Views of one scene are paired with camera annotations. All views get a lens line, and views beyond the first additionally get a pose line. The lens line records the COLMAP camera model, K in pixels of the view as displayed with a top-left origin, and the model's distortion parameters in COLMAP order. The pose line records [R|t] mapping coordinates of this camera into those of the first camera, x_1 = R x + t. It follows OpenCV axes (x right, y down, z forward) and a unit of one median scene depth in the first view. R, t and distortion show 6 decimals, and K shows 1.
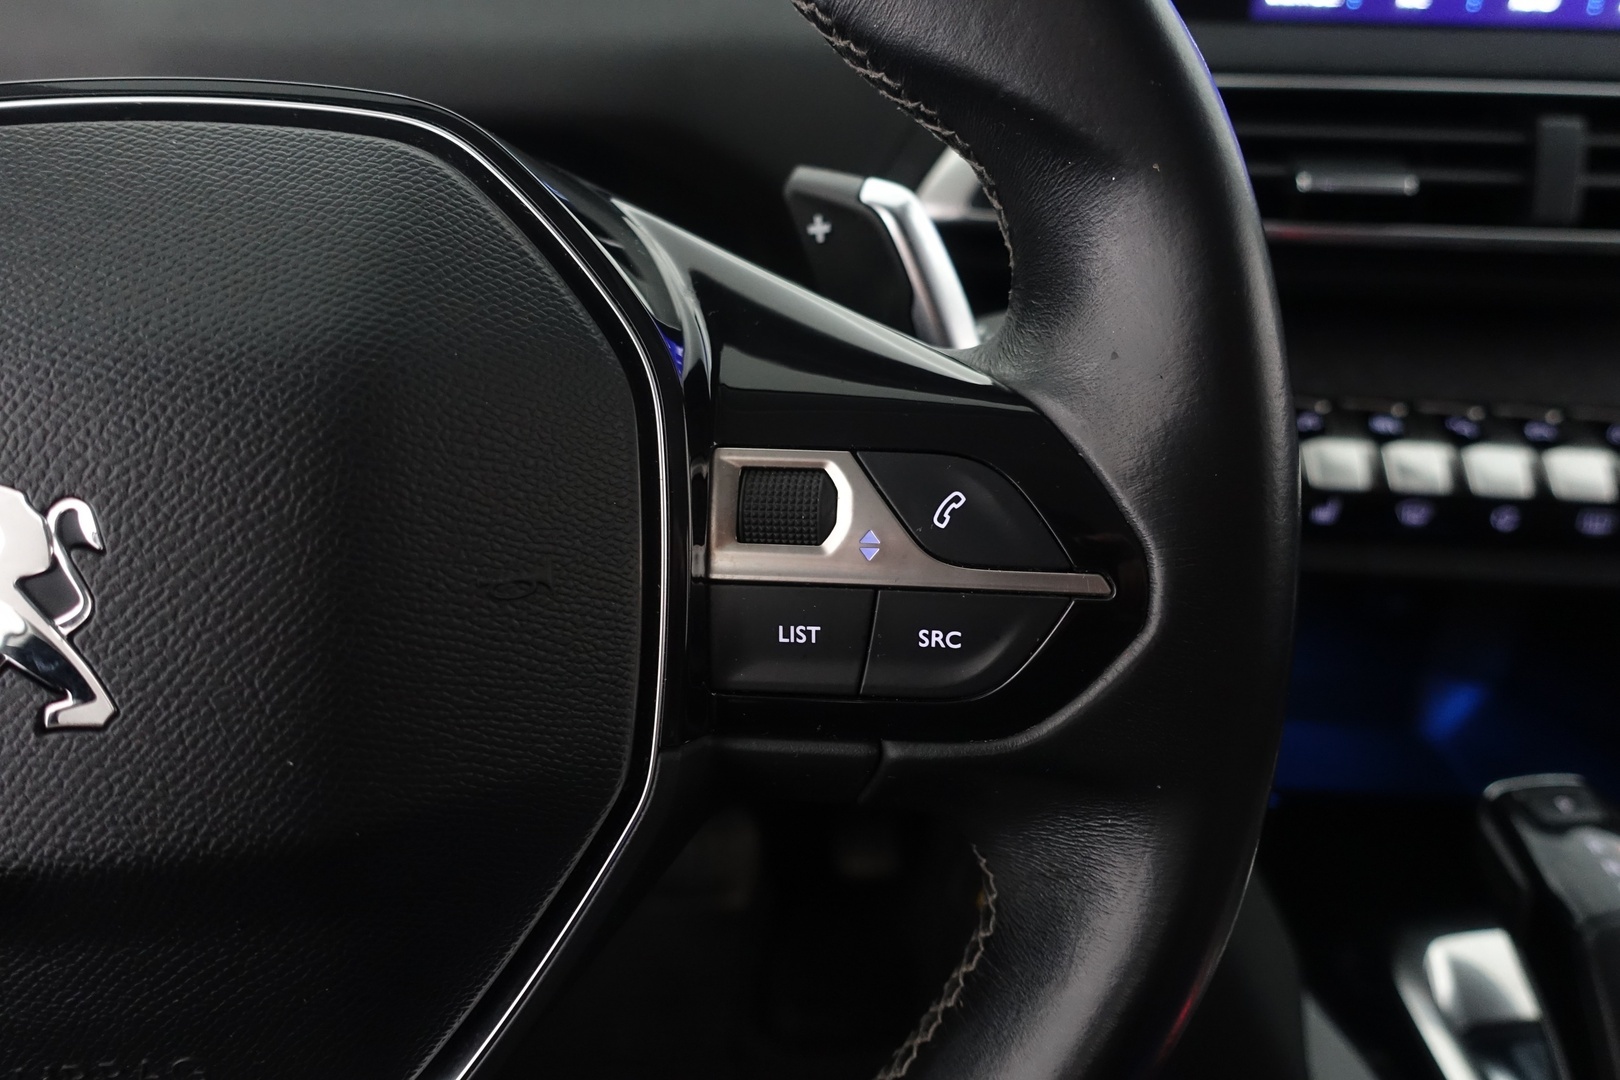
lens RADIAL K [[1105.2, 0, 807.7], [0, 1105.2, 541.2], [0, 0, 1]] dist [-0.008349, -0.009650]
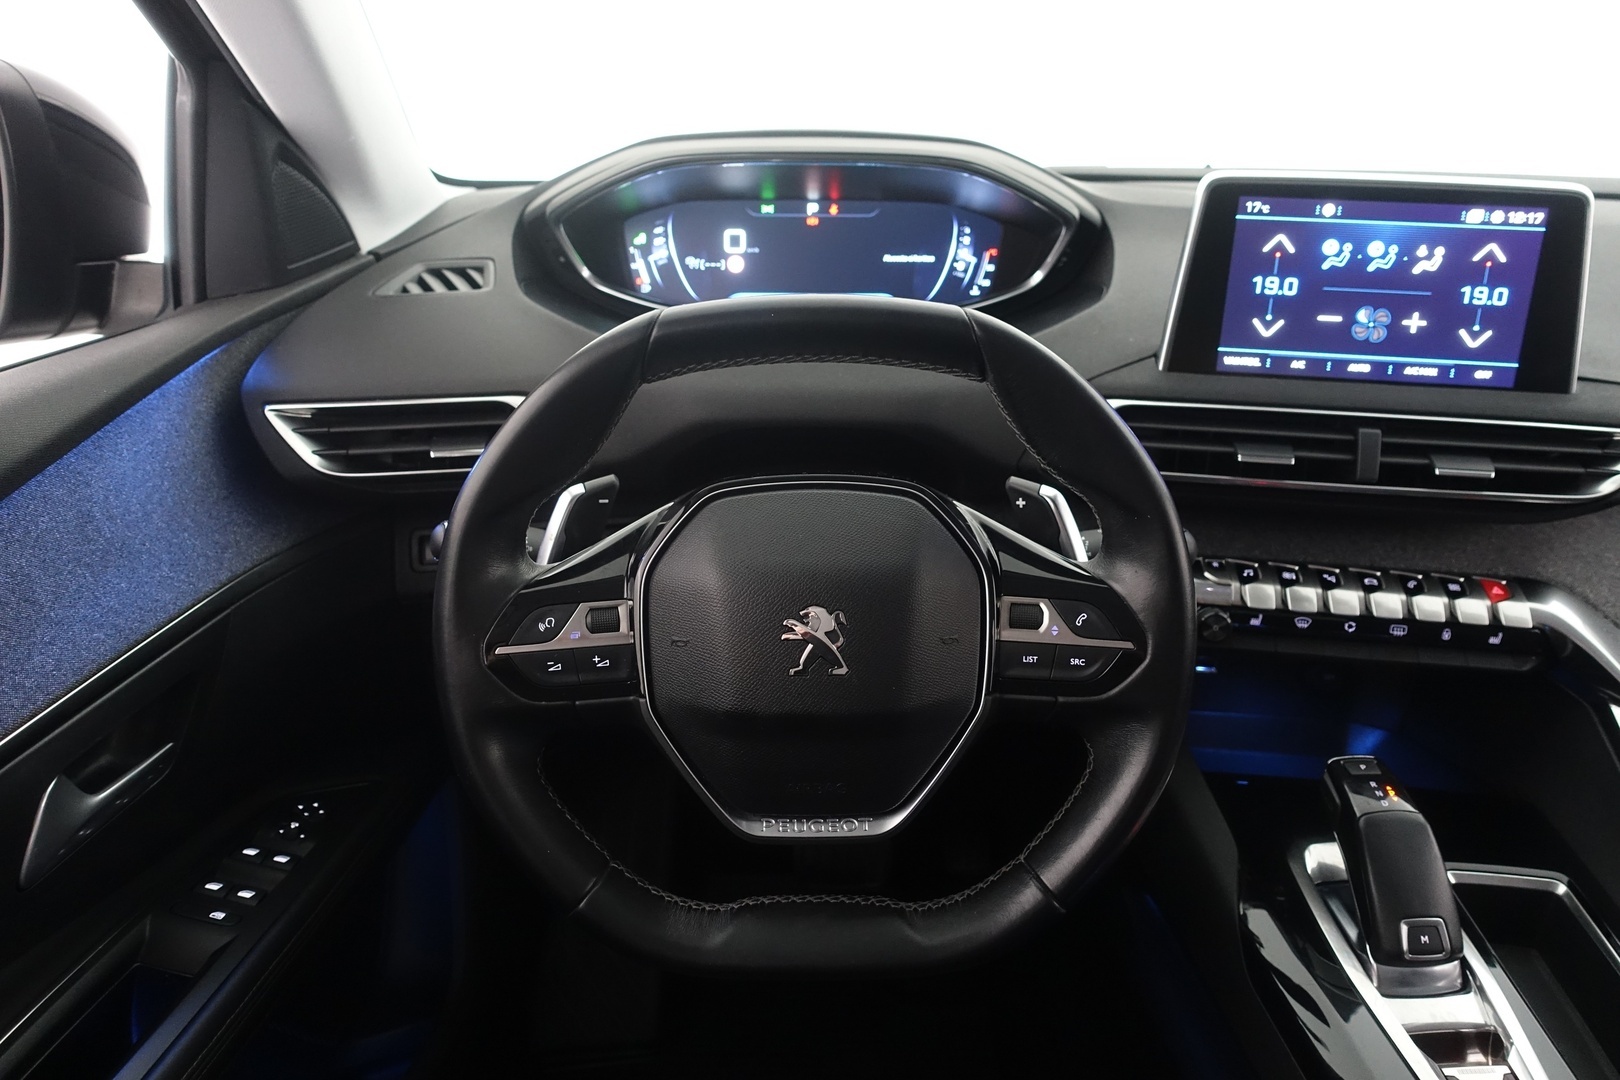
lens RADIAL K [[1105.2, 0, 810.8], [0, 1105.2, 538.2], [0, 0, 1]] dist [-0.008349, -0.009650]
pose [[0.998759, 0.026779, -0.042001, -0.483130], [-0.030002, 0.996497, -0.078060, 0.008313], [0.039764, 0.079224, 0.996063, -2.033954]]
